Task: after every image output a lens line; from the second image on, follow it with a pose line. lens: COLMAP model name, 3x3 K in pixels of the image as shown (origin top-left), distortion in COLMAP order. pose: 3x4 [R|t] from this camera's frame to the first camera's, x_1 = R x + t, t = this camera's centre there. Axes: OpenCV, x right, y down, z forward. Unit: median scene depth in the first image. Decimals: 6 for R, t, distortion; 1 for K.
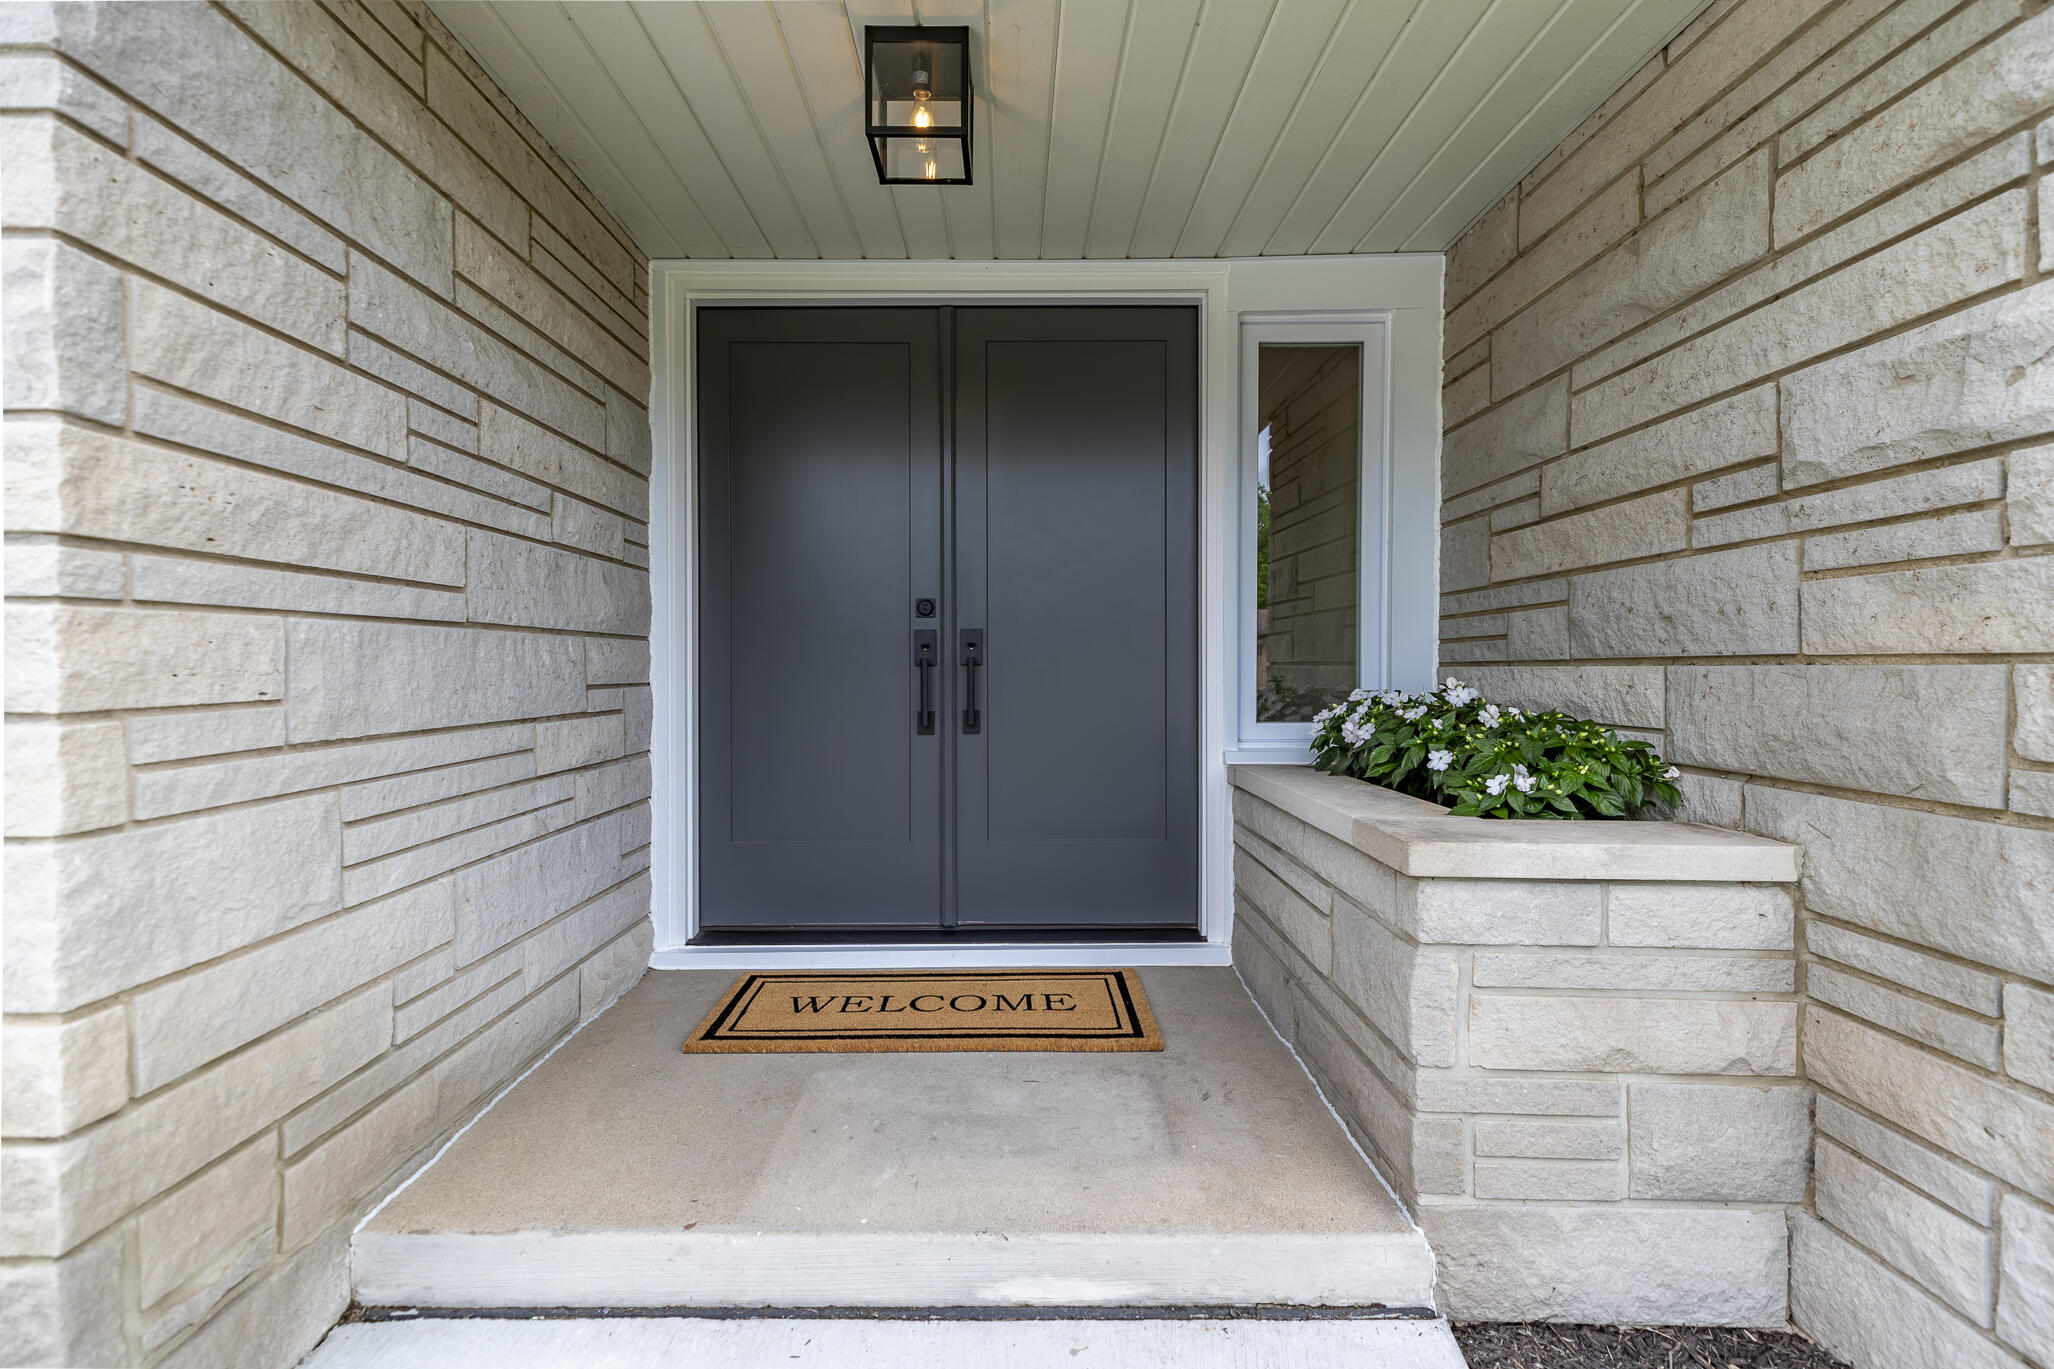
lens RADIAL K [[918.7, 0, 1004.6], [0, 918.7, 678.8], [0, 0, 1]] dist [0.008901, -0.002981]
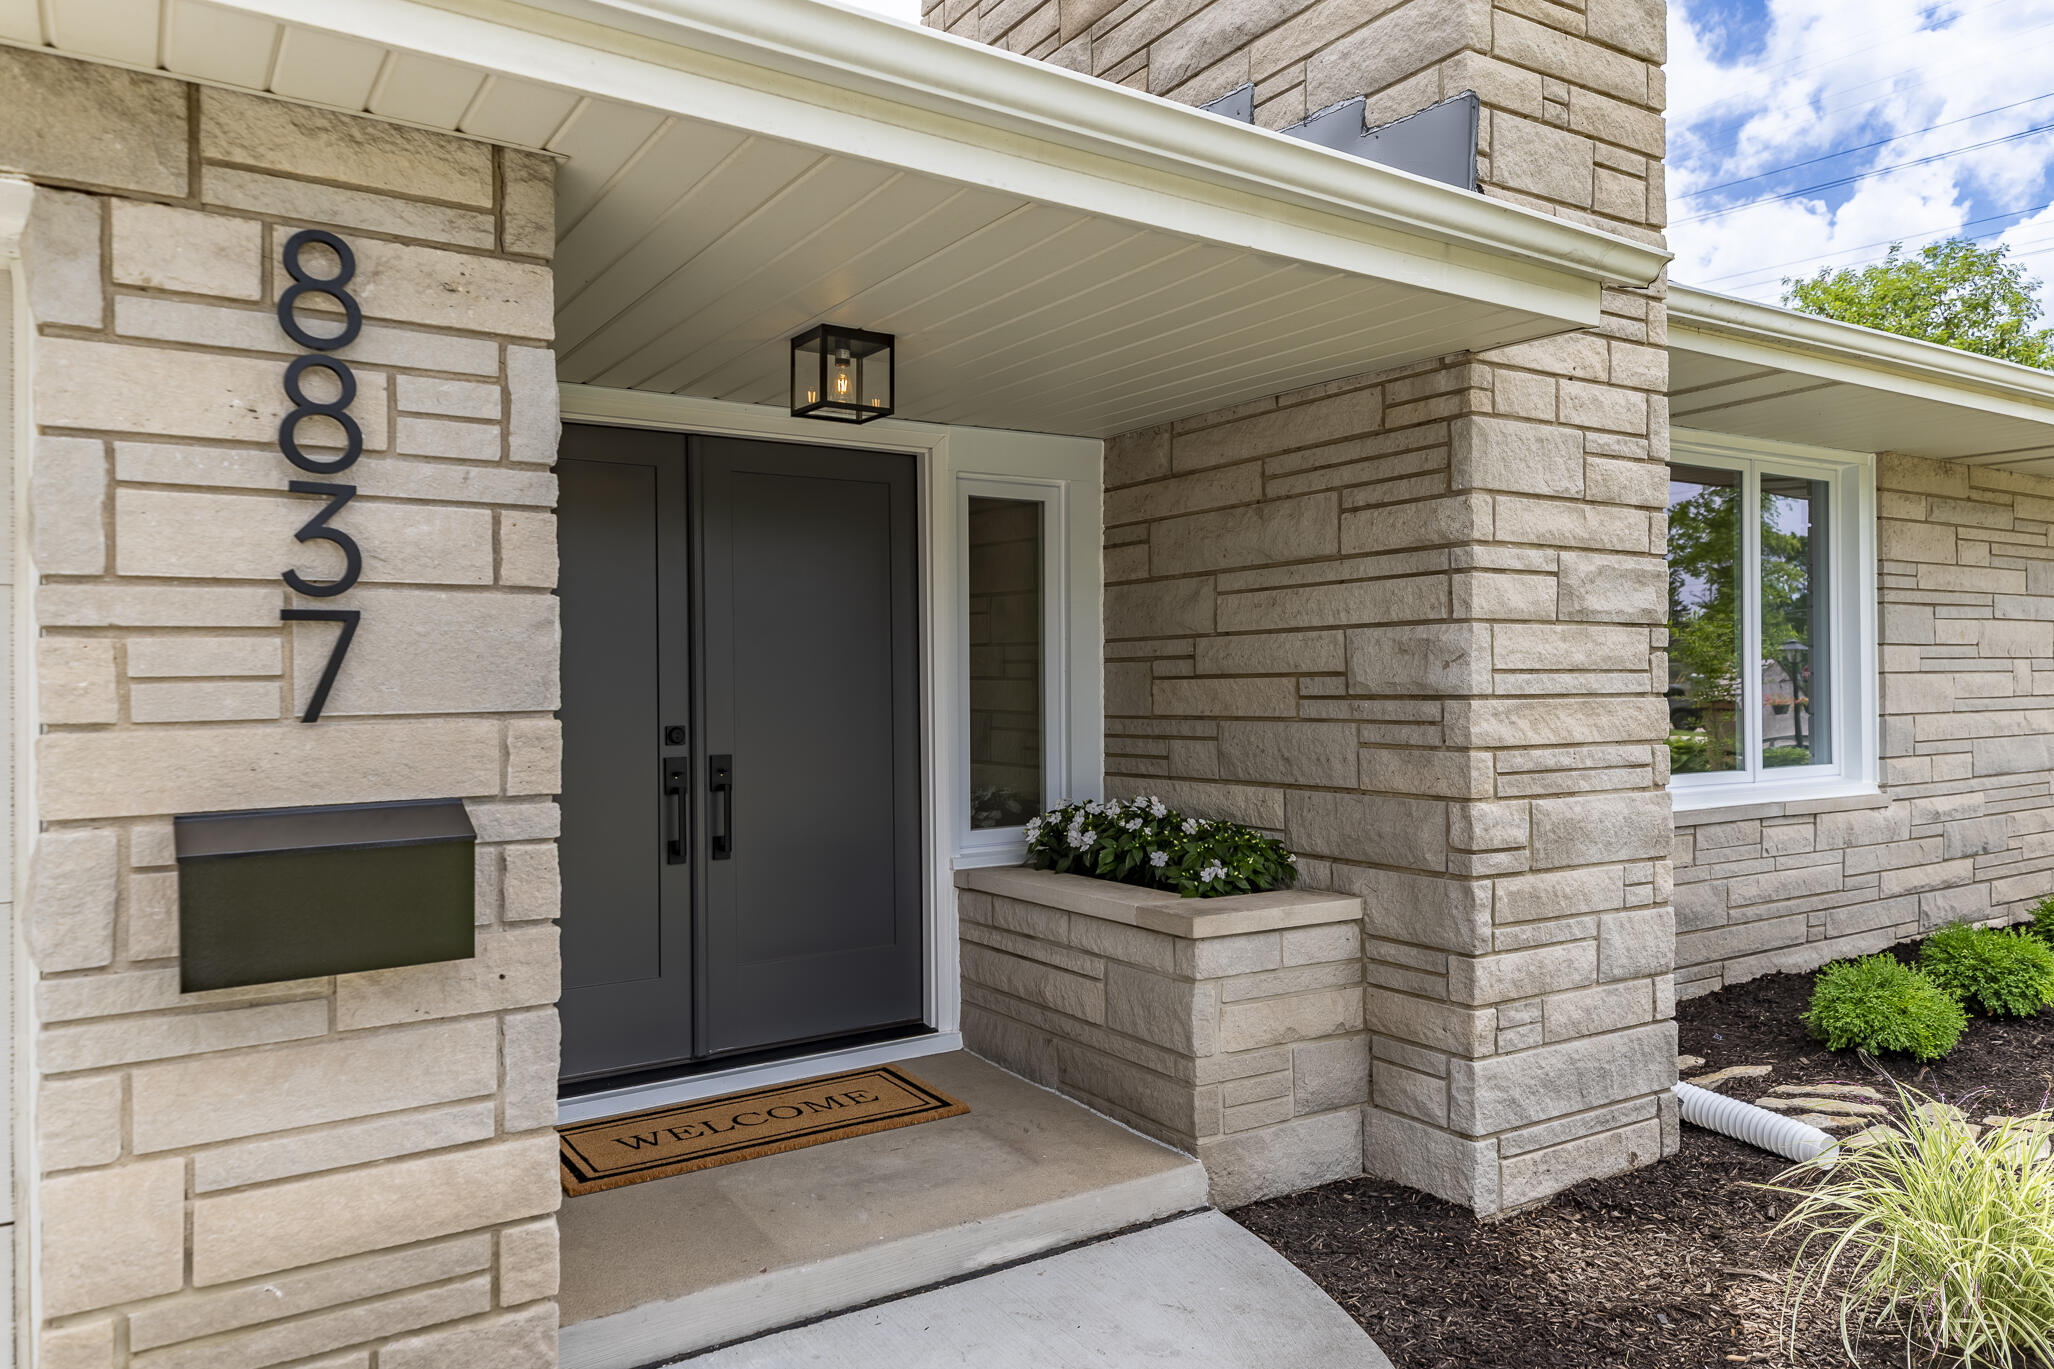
lens RADIAL K [[1396.7, 0, 1033.4], [0, 1396.7, 684.0], [0, 0, 1]] dist [0.033028, -0.008637]
pose [[0.835125, -0.008220, 0.549998, -1.075838], [0.018199, 0.999754, -0.012692, -0.194813], [-0.549759, 0.020609, 0.835069, -0.853875]]
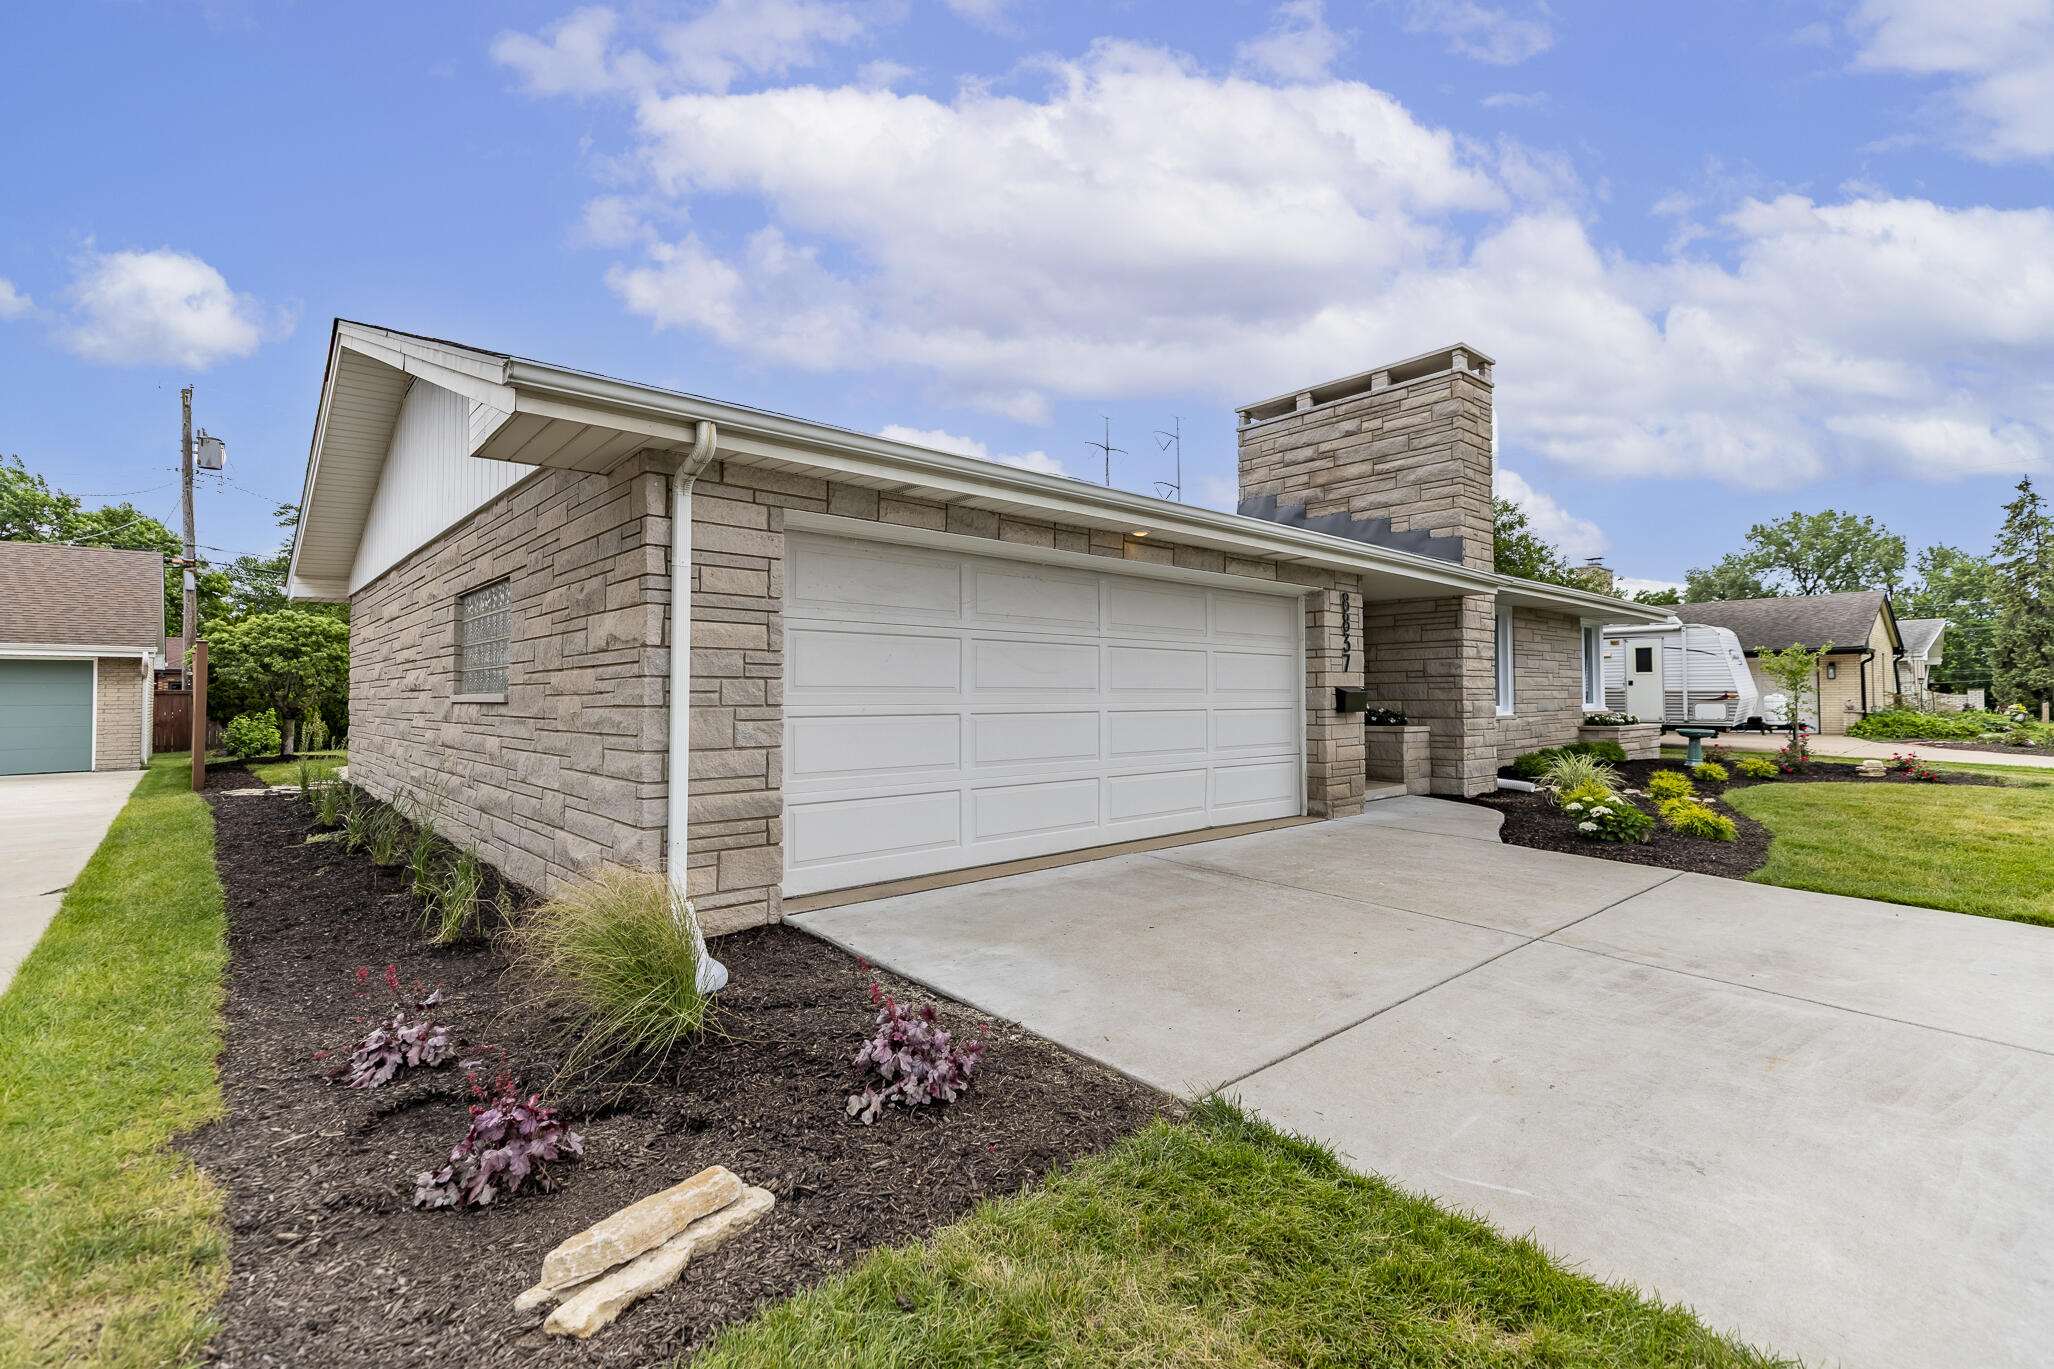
lens RADIAL K [[918.7, 0, 1018.1], [0, 918.7, 681.6], [0, 0, 1]] dist [0.008901, -0.002981]
pose [[0.747216, 0.007393, 0.664540, -5.926103], [0.015523, 0.999471, -0.028573, -0.009845], [-0.664400, 0.031666, 0.746706, -2.099783]]
